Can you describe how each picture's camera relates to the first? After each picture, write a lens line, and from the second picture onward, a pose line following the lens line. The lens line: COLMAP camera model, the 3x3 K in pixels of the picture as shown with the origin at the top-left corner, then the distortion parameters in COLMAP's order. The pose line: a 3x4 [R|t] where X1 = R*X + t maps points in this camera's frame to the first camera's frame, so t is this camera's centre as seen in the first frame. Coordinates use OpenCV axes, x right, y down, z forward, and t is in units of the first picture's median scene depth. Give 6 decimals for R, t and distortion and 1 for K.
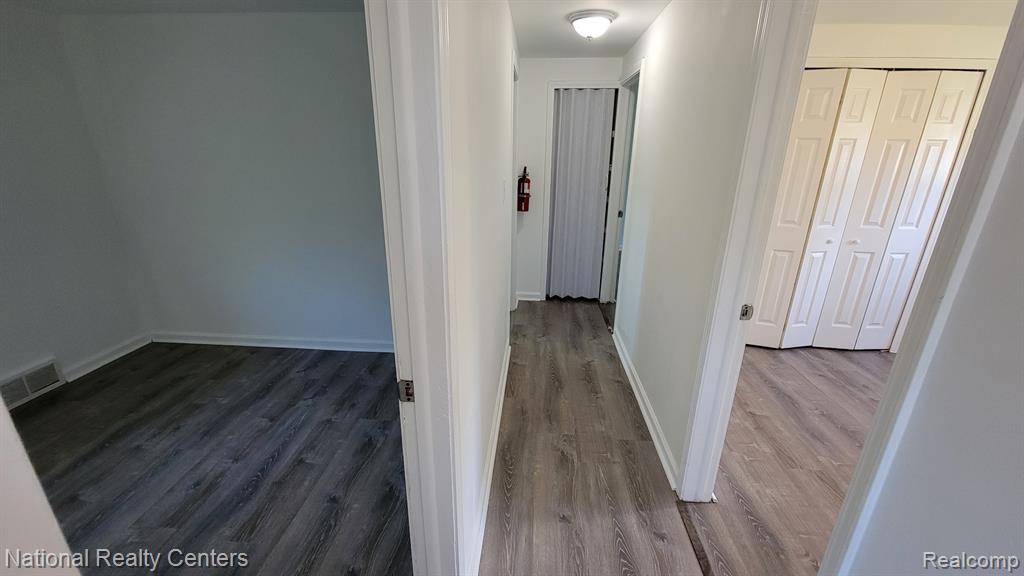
lens RADIAL K [[418.8, 0, 507.4], [0, 418.8, 300.3], [0, 0, 1]] dist [0.002315, -0.004110]
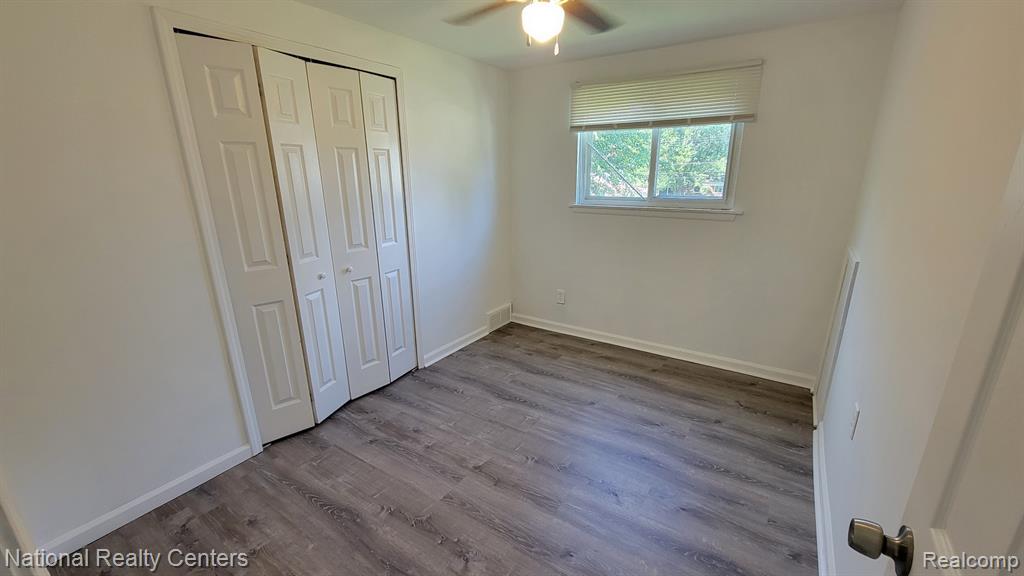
lens RADIAL K [[418.8, 0, 507.4], [0, 418.8, 300.3], [0, 0, 1]] dist [0.002315, -0.004110]
pose [[0.501729, -0.267048, 0.822772, 0.289448], [0.305793, 0.944495, 0.120083, -0.085737], [-0.809172, 0.191349, 0.555542, 0.294346]]
